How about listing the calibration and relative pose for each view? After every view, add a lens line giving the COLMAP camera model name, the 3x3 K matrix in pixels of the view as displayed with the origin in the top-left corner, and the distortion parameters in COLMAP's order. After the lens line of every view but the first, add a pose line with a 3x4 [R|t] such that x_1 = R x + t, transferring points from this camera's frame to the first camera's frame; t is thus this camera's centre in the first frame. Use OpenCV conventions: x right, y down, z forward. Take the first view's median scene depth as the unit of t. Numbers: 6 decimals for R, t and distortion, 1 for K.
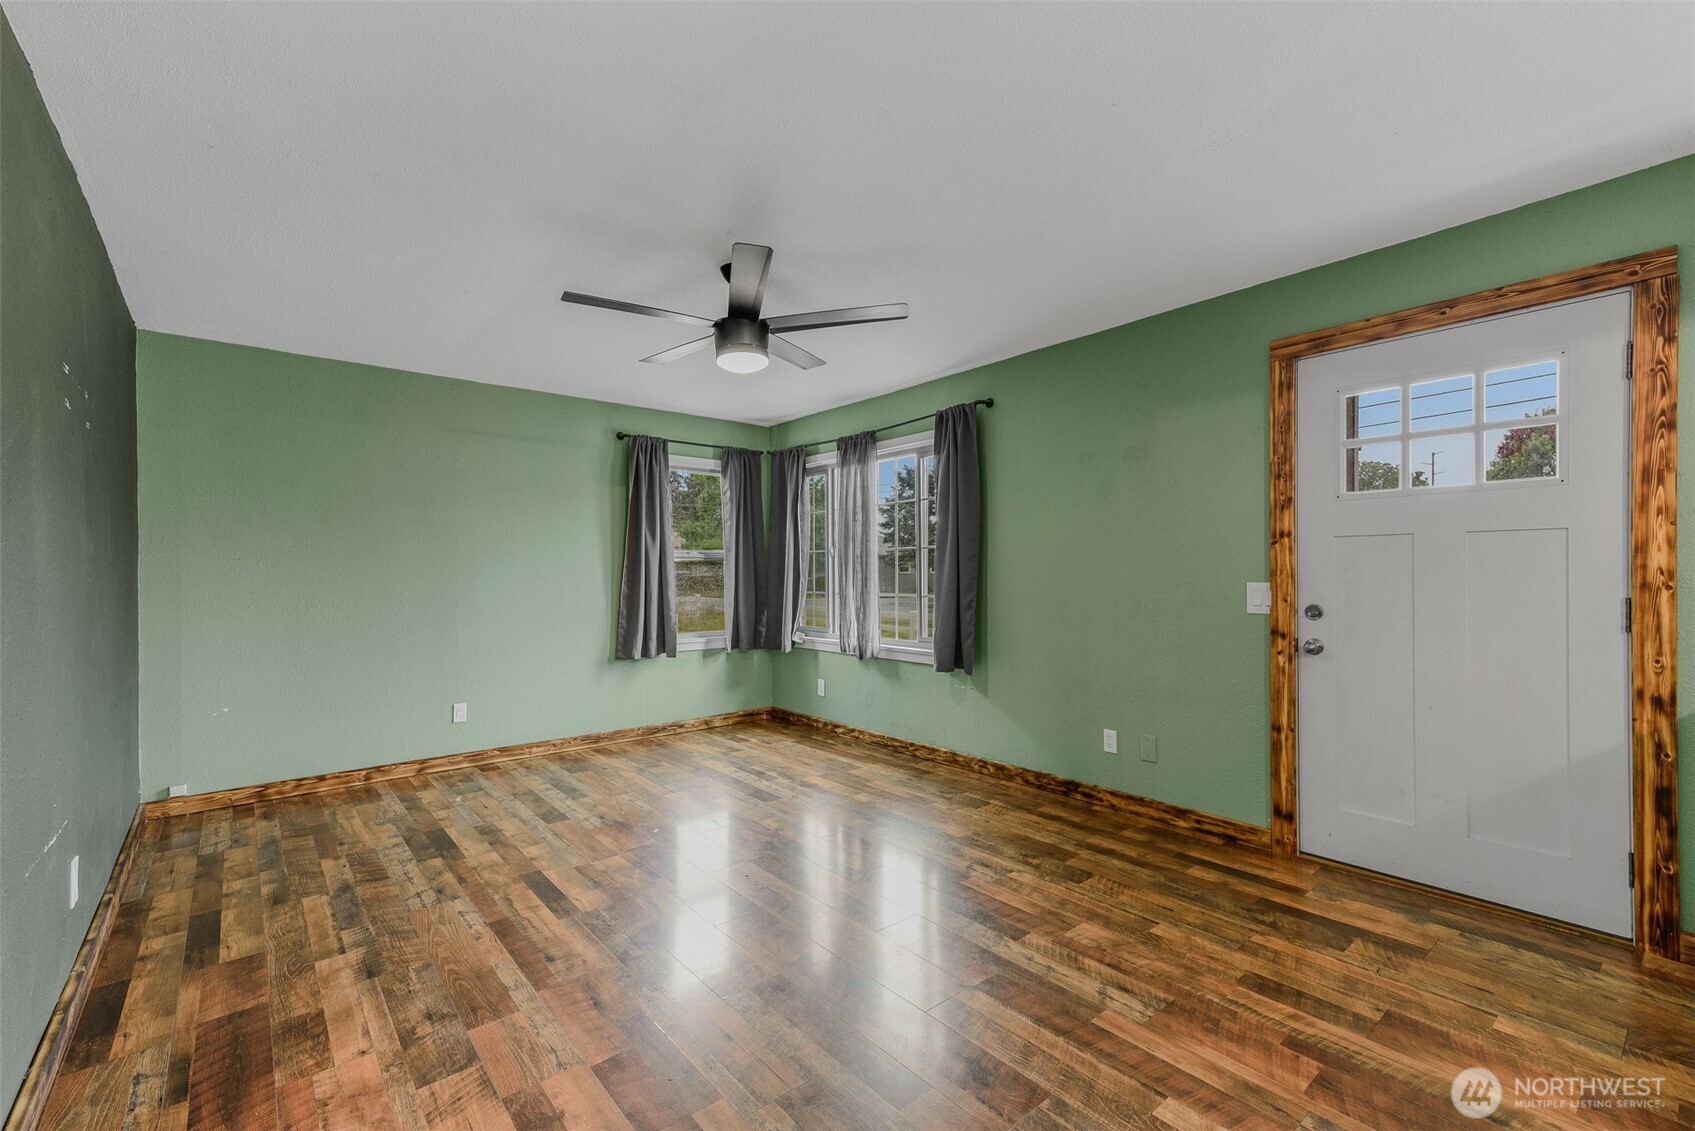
lens RADIAL K [[723.8, 0, 853.9], [0, 723.8, 576.5], [0, 0, 1]] dist [0.018965, 0.000047]
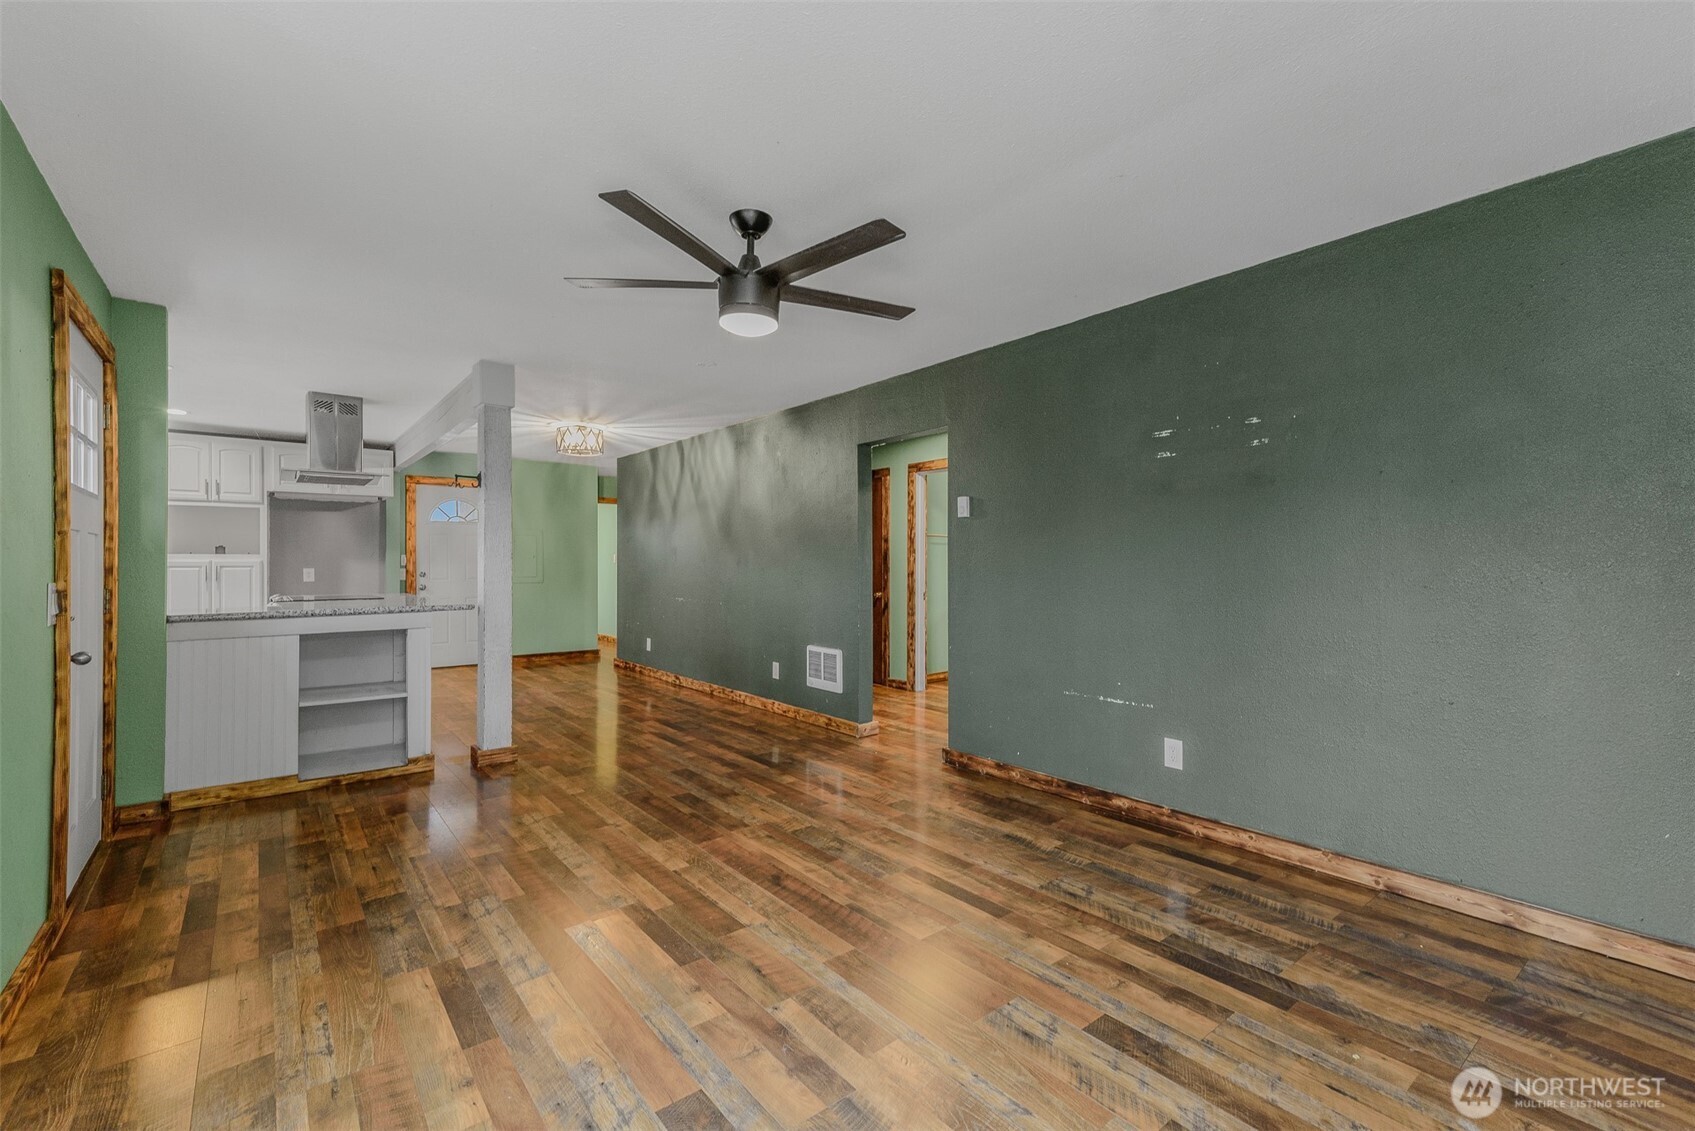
lens RADIAL K [[733.2, 0, 849.1], [0, 733.2, 559.9], [0, 0, 1]] dist [0.022091, -0.000319]
pose [[-0.999561, 0.011050, 0.027489, -0.285540], [0.011007, 0.999938, -0.001715, -0.005106], [-0.027506, -0.001412, -0.999621, 1.821305]]
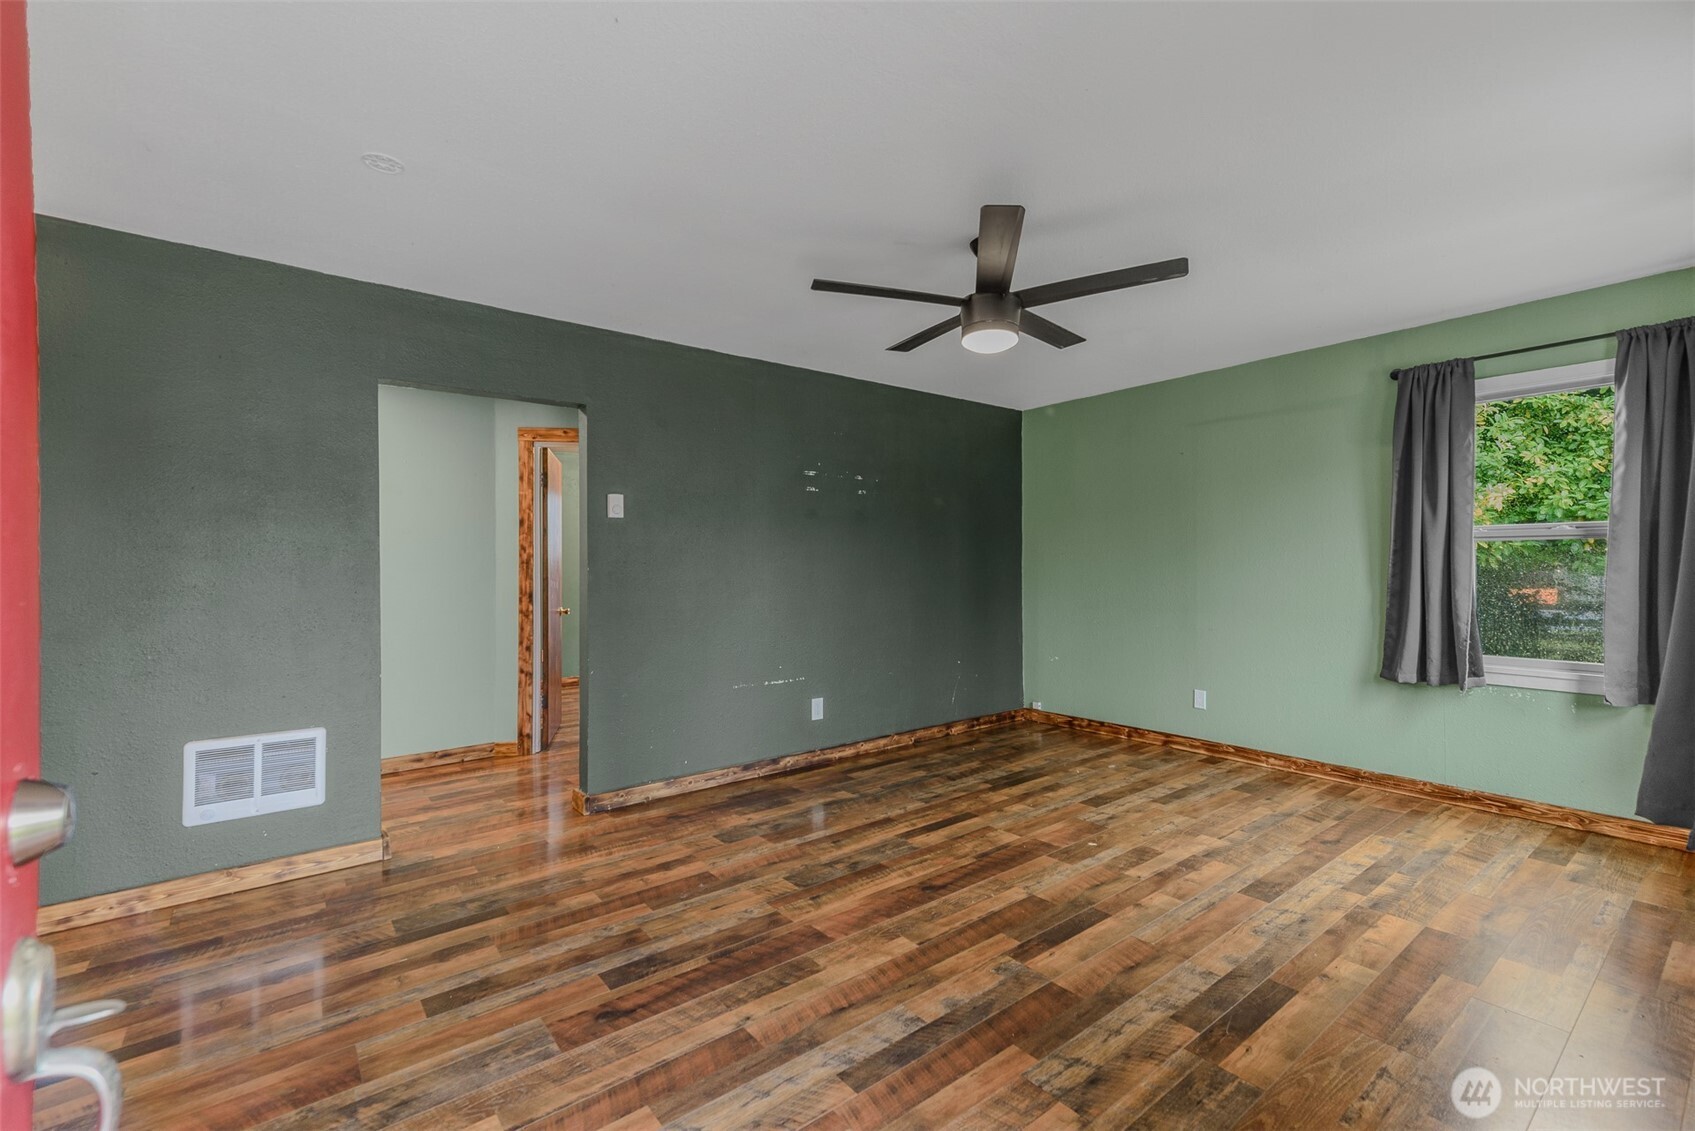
lens RADIAL K [[731.8, 0, 857.0], [0, 731.8, 566.5], [0, 0, 1]] dist [0.021886, 0.000263]
pose [[-0.023653, 0.007179, -0.999694, 0.759078], [0.003901, 0.999967, 0.007089, -0.013455], [0.999713, -0.003732, -0.023680, 0.819606]]
